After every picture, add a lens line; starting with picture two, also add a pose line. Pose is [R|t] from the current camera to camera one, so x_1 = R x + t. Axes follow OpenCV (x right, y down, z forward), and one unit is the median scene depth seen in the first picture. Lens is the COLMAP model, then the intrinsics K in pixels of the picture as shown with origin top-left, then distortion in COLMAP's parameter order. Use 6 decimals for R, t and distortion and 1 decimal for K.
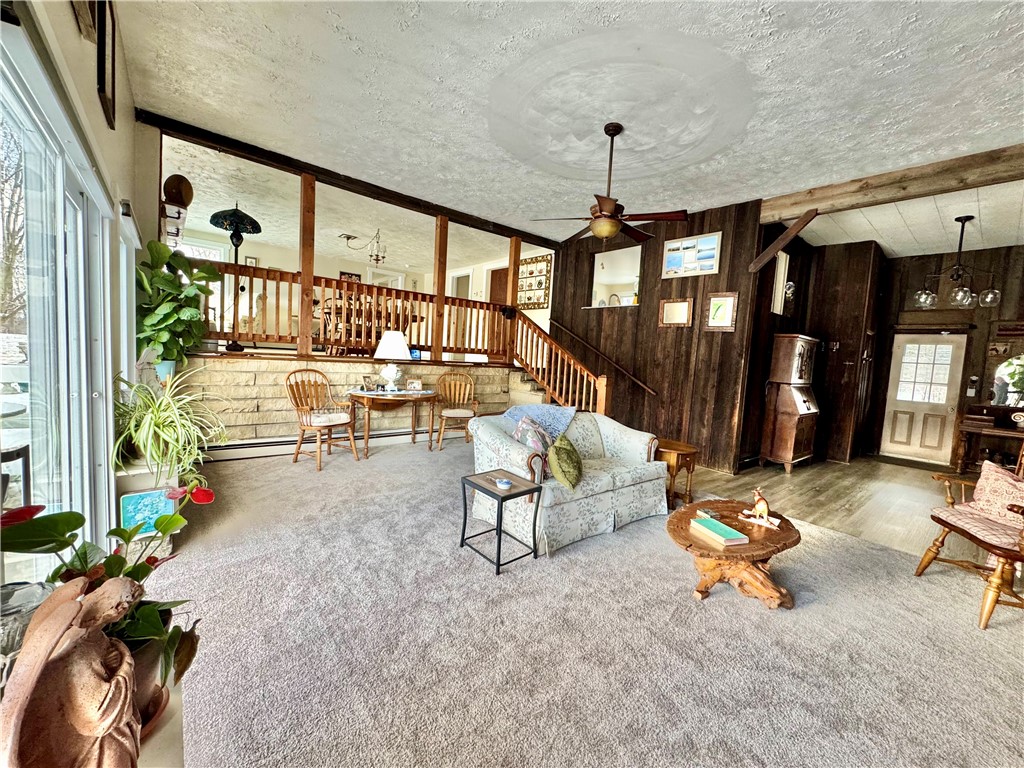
lens RADIAL K [[408.6, 0, 512.0], [0, 408.6, 384.0], [0, 0, 1]] dist [-0.000370, -0.000062]
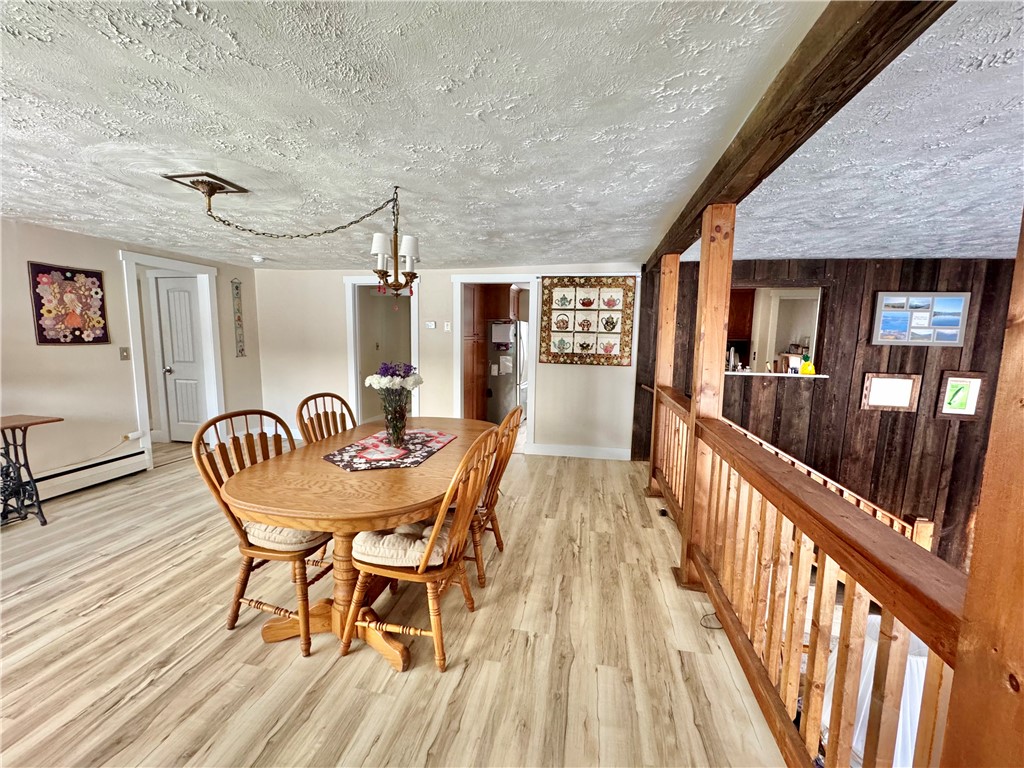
lens RADIAL K [[408.6, 0, 512.0], [0, 408.6, 384.0], [0, 0, 1]] dist [-0.000370, -0.000062]
pose [[0.771696, -0.122274, 0.624127, -0.566141], [0.076388, 0.992060, 0.099907, -0.304138], [-0.631388, -0.029422, 0.774909, 0.831221]]
